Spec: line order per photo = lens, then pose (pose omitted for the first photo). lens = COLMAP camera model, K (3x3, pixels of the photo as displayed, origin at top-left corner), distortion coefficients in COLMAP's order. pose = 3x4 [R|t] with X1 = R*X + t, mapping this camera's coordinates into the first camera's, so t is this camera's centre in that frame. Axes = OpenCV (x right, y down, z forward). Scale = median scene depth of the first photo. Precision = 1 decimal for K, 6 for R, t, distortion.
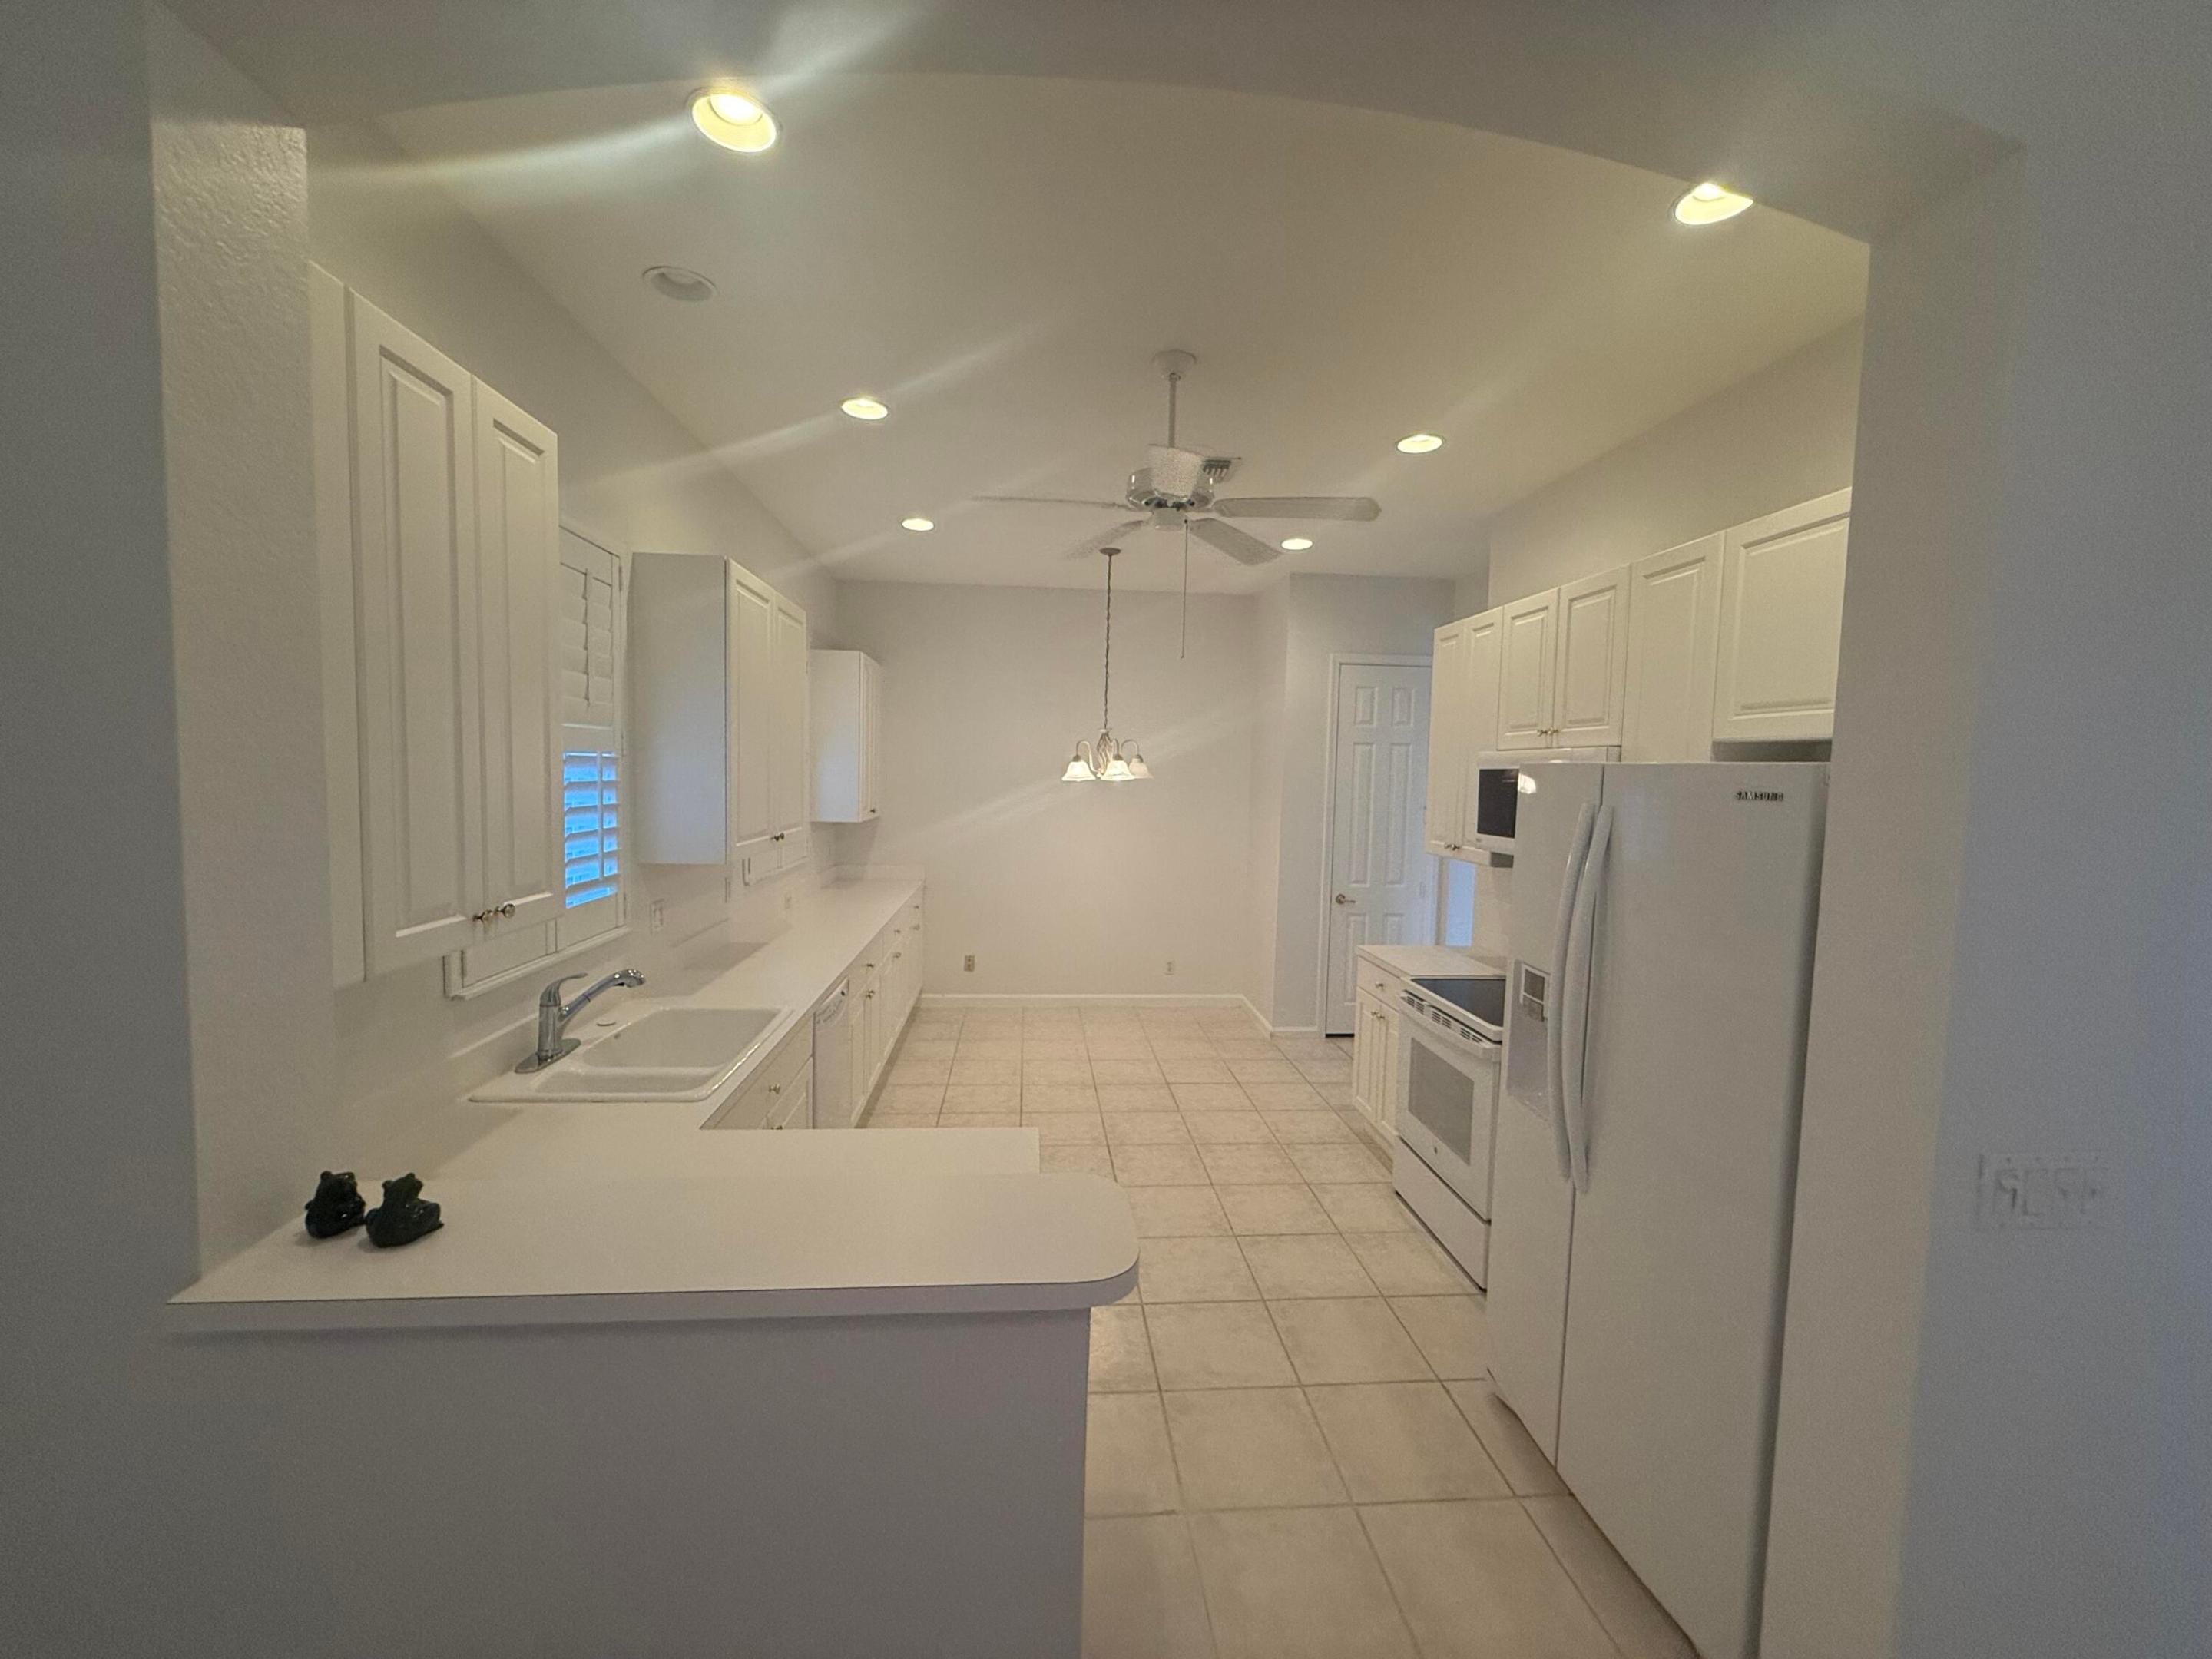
lens RADIAL K [[891.3, 0, 1097.3], [0, 891.3, 830.9], [0, 0, 1]] dist [0.014405, 0.000089]
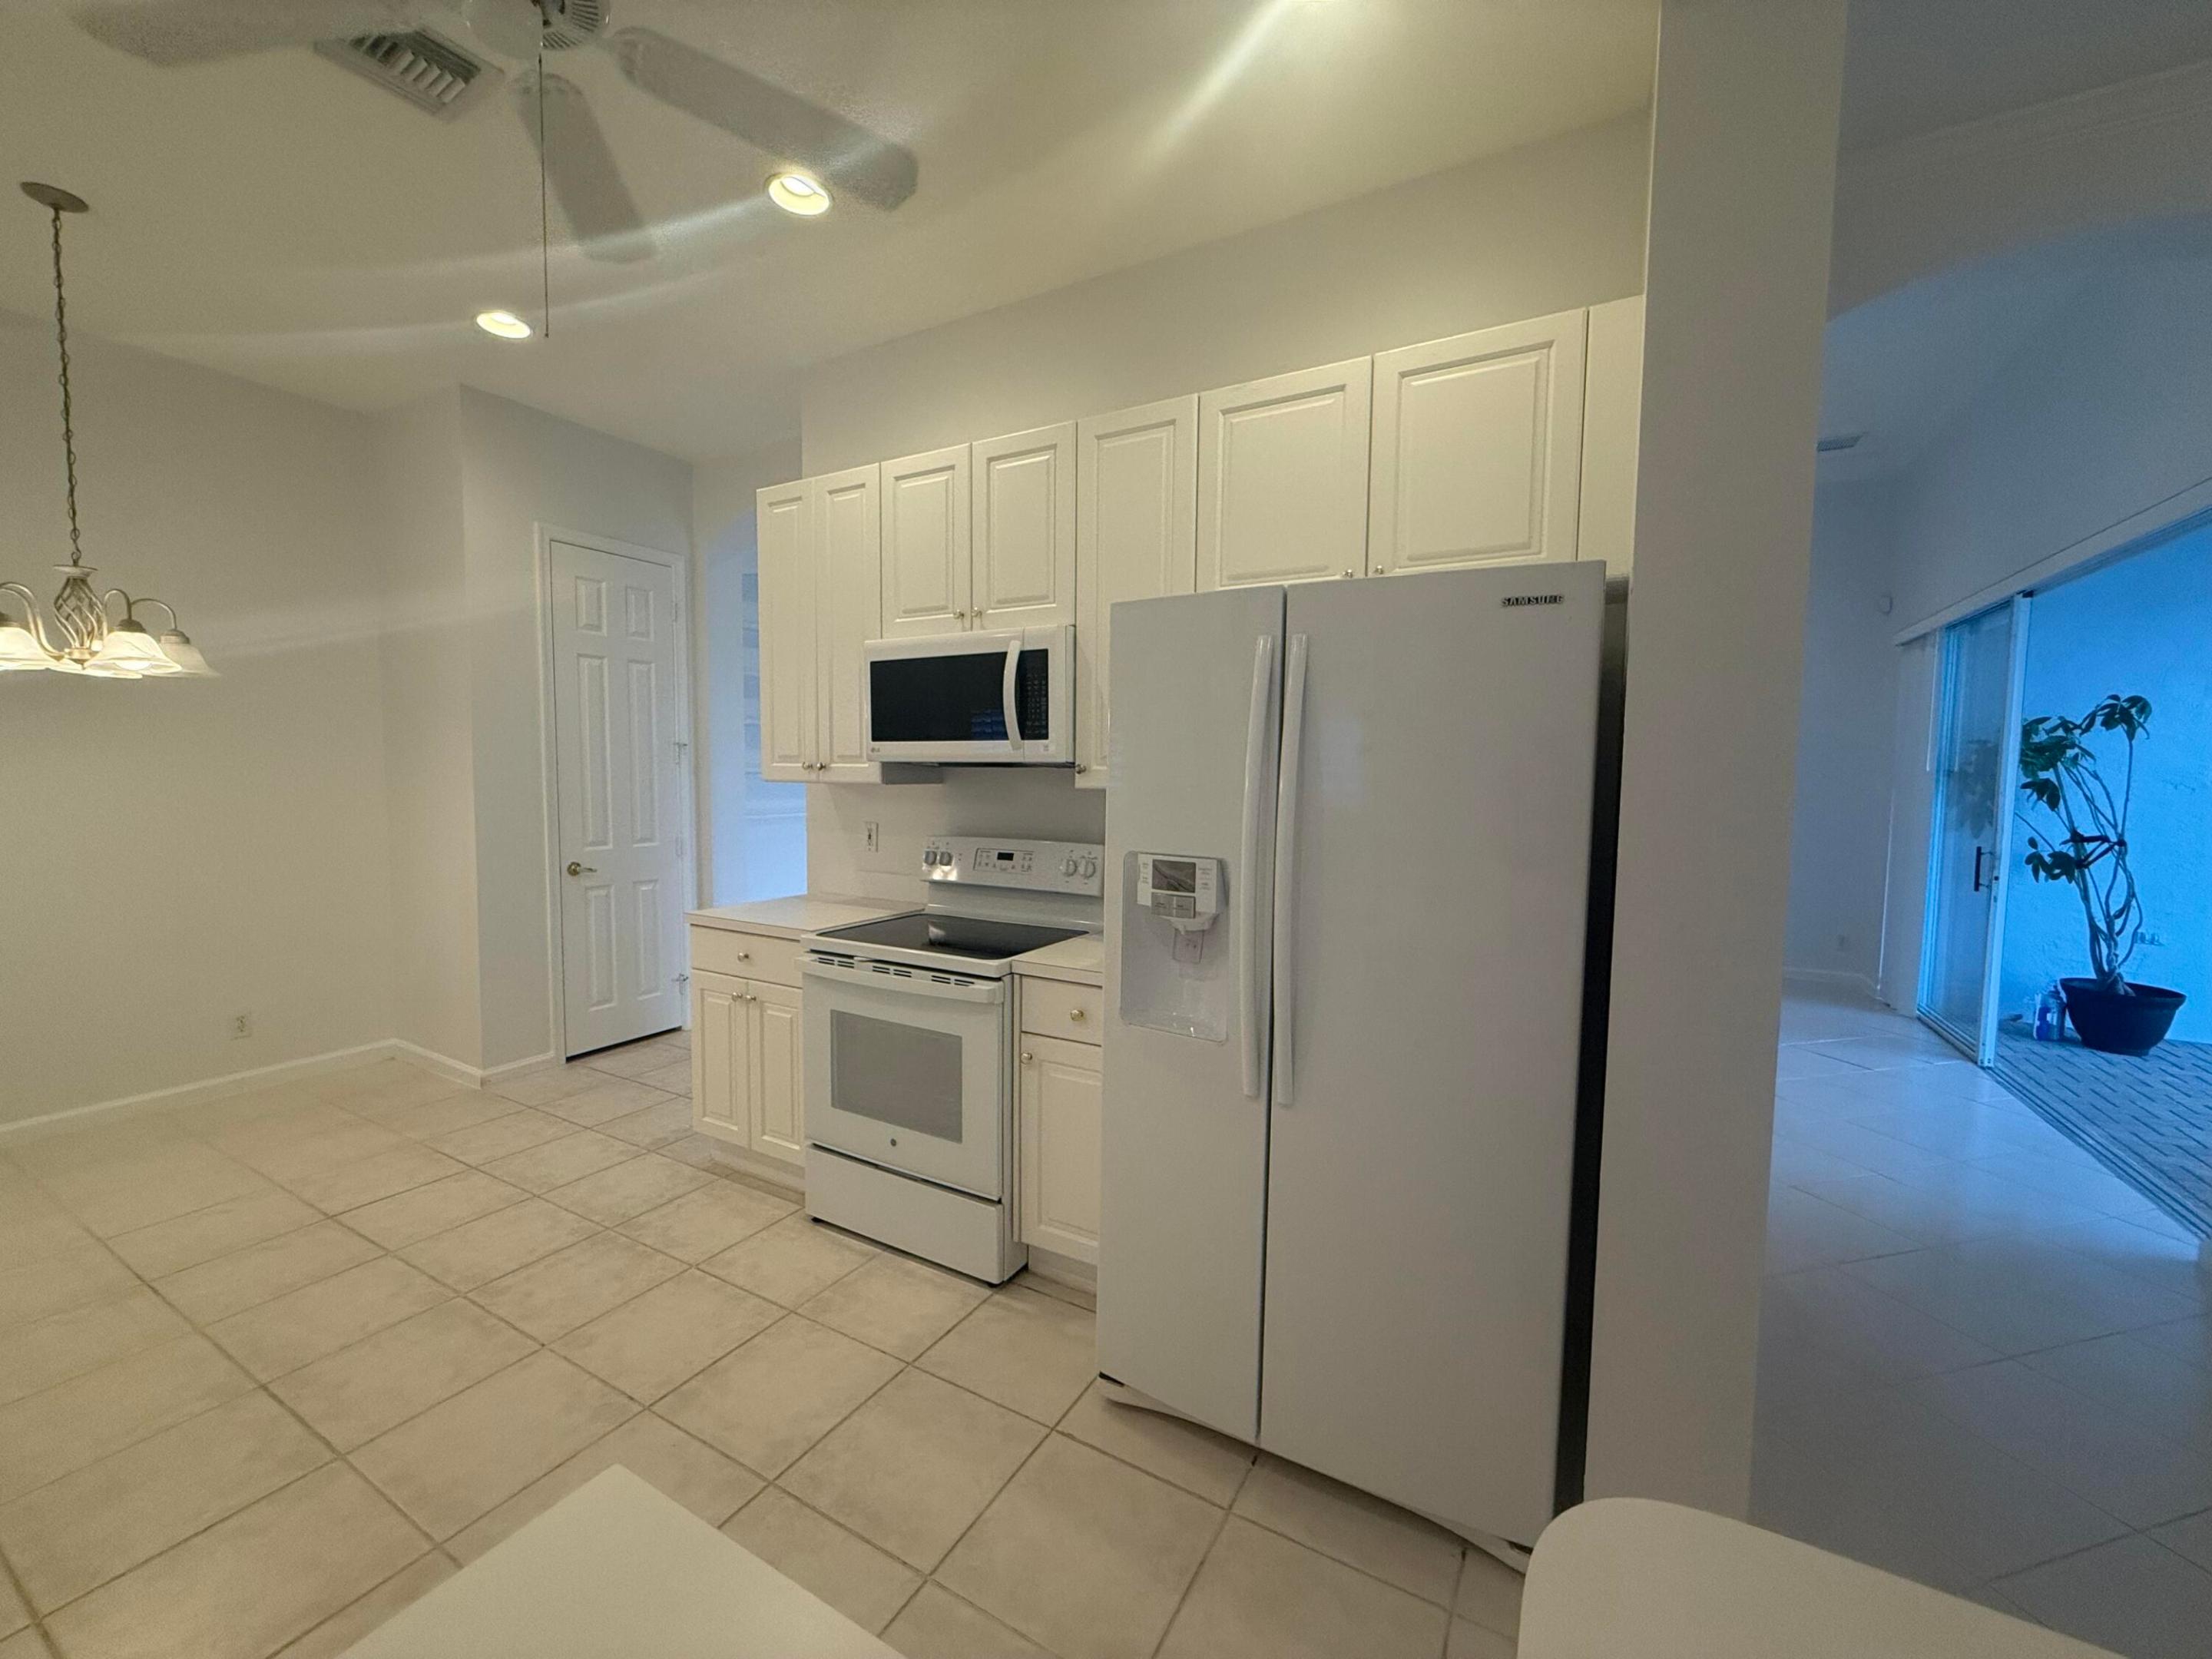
lens RADIAL K [[882.6, 0, 1095.7], [0, 882.6, 829.2], [0, 0, 1]] dist [-0.000612, 0.000331]
pose [[0.564277, -0.070524, 0.822568, -0.114842], [0.057653, 0.997279, 0.045953, 0.053502], [-0.823570, 0.021493, 0.566807, 0.363487]]
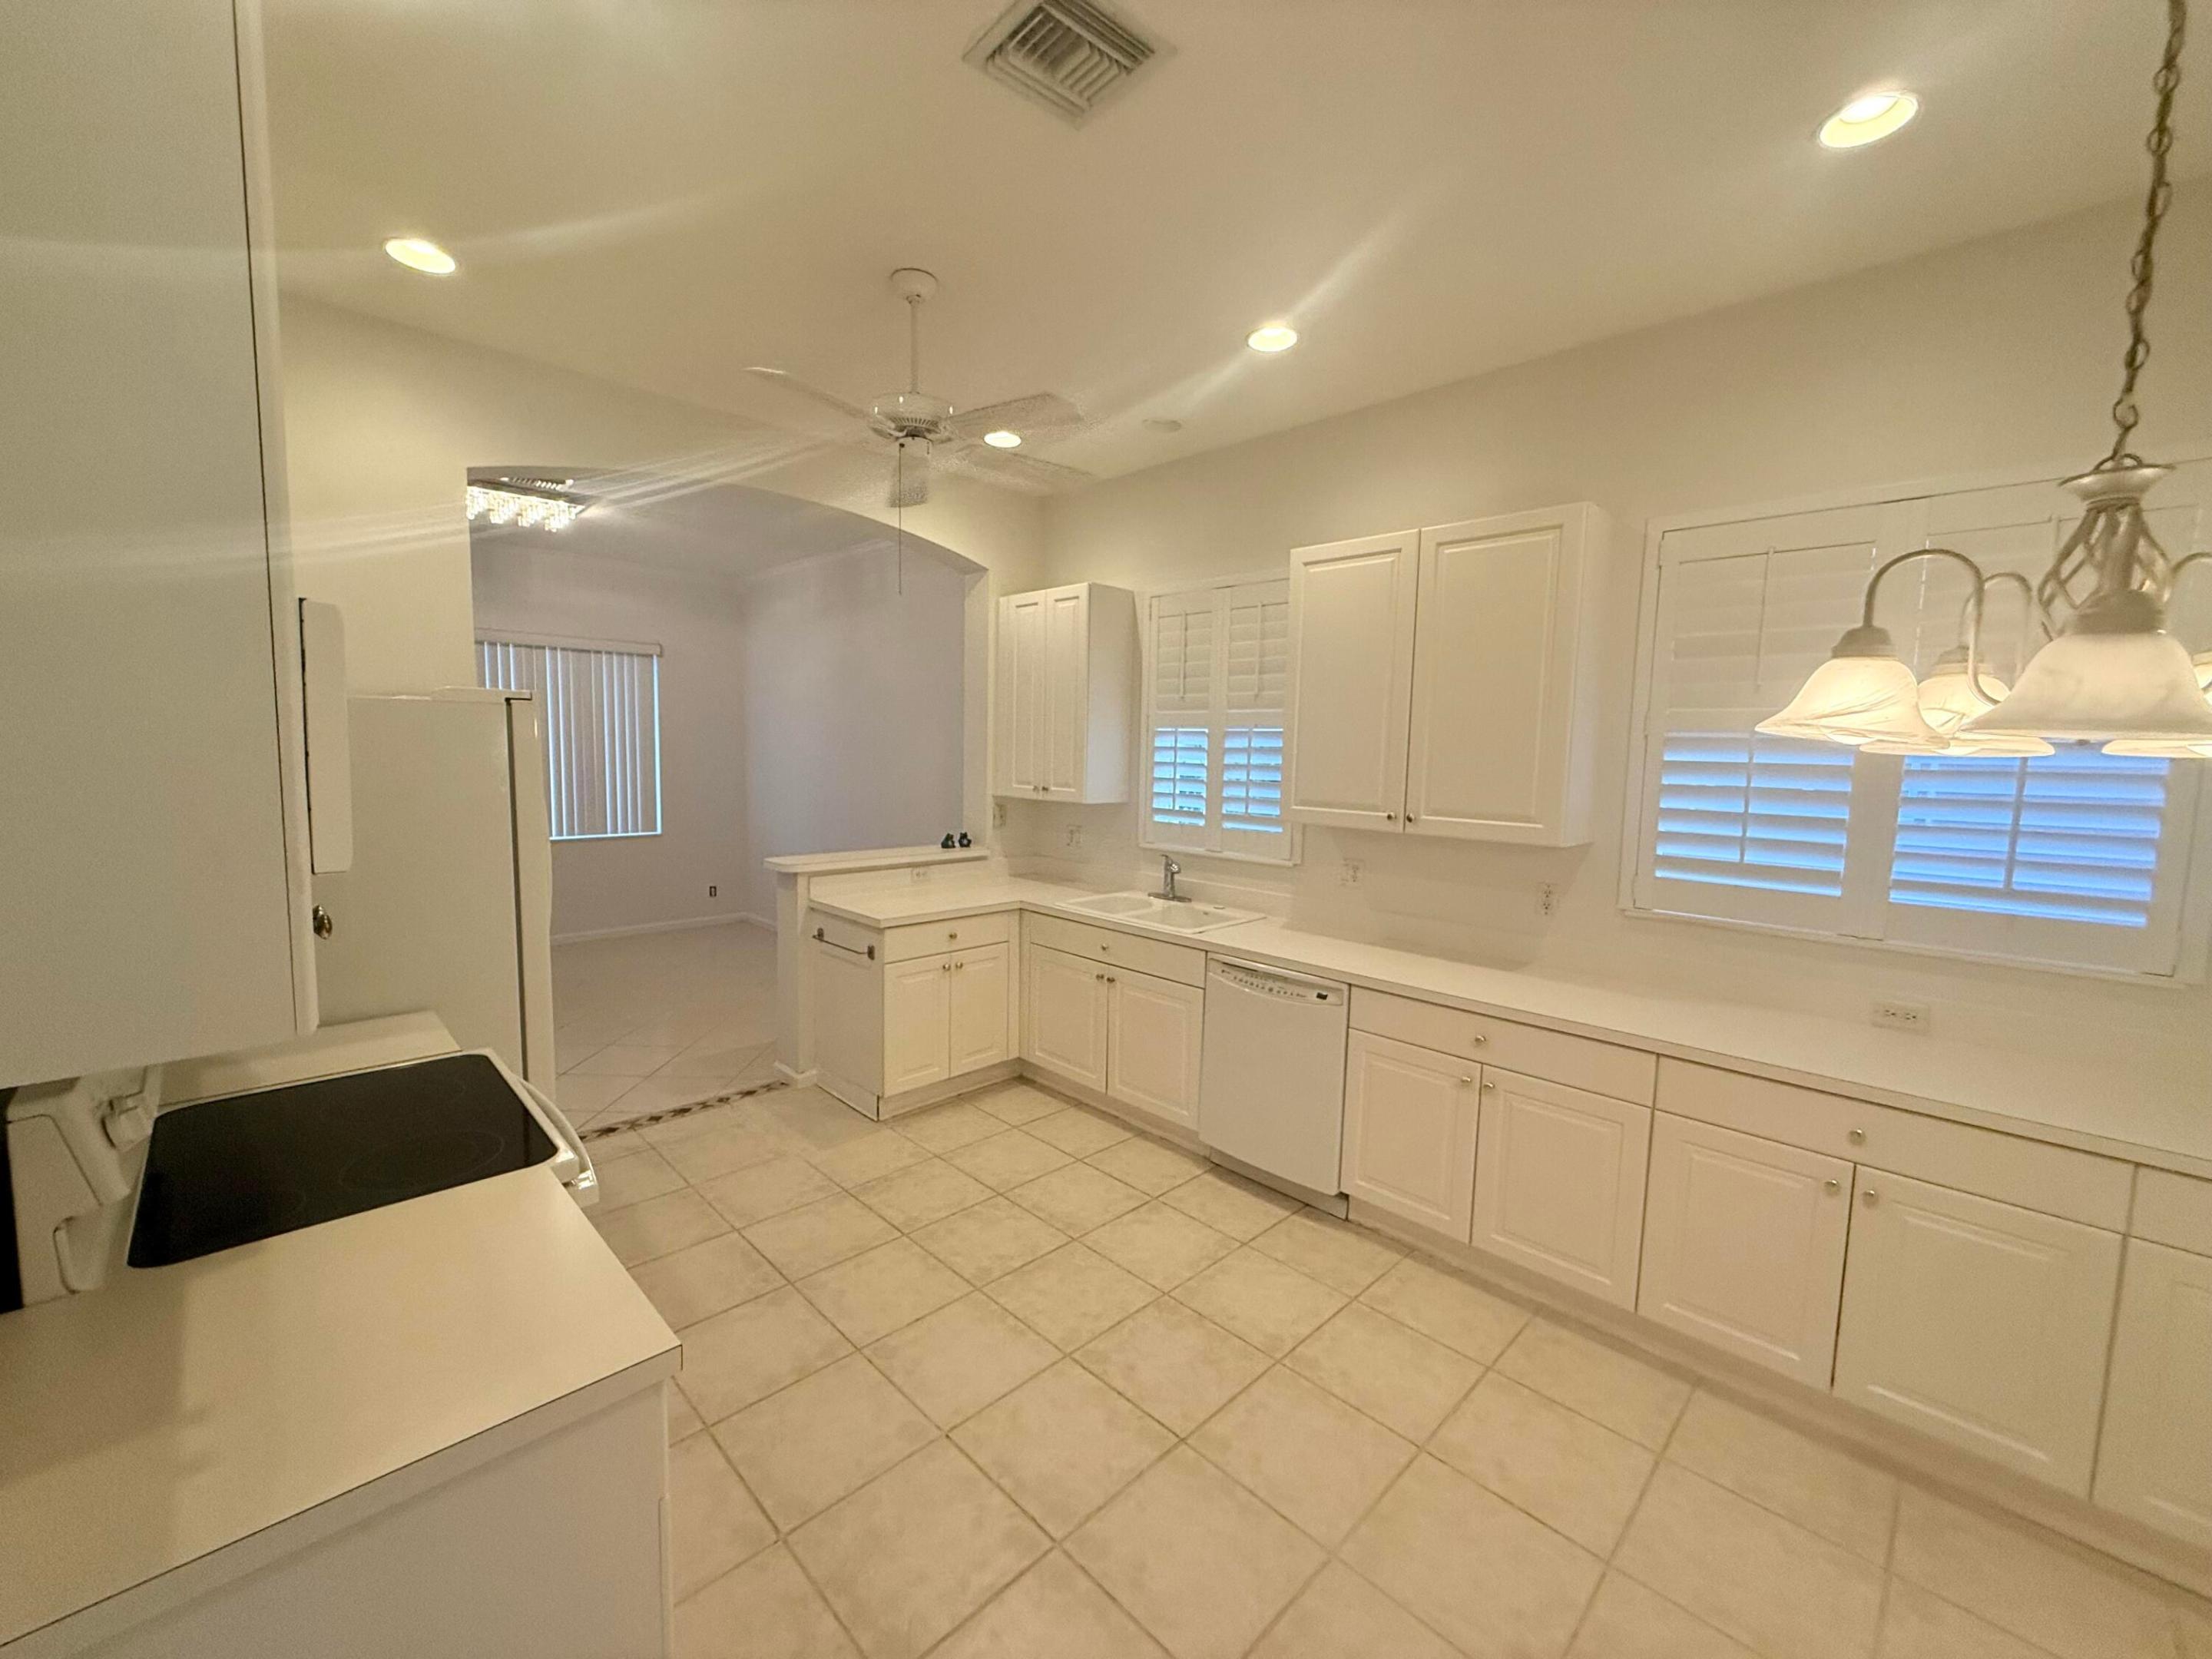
lens RADIAL K [[882.6, 0, 1095.7], [0, 882.6, 829.2], [0, 0, 1]] dist [-0.000612, 0.000331]
pose [[-0.765203, 0.018739, -0.643517, 0.398819], [-0.085806, 0.987690, 0.130793, -0.065196], [0.638046, 0.155300, -0.754175, 1.387254]]
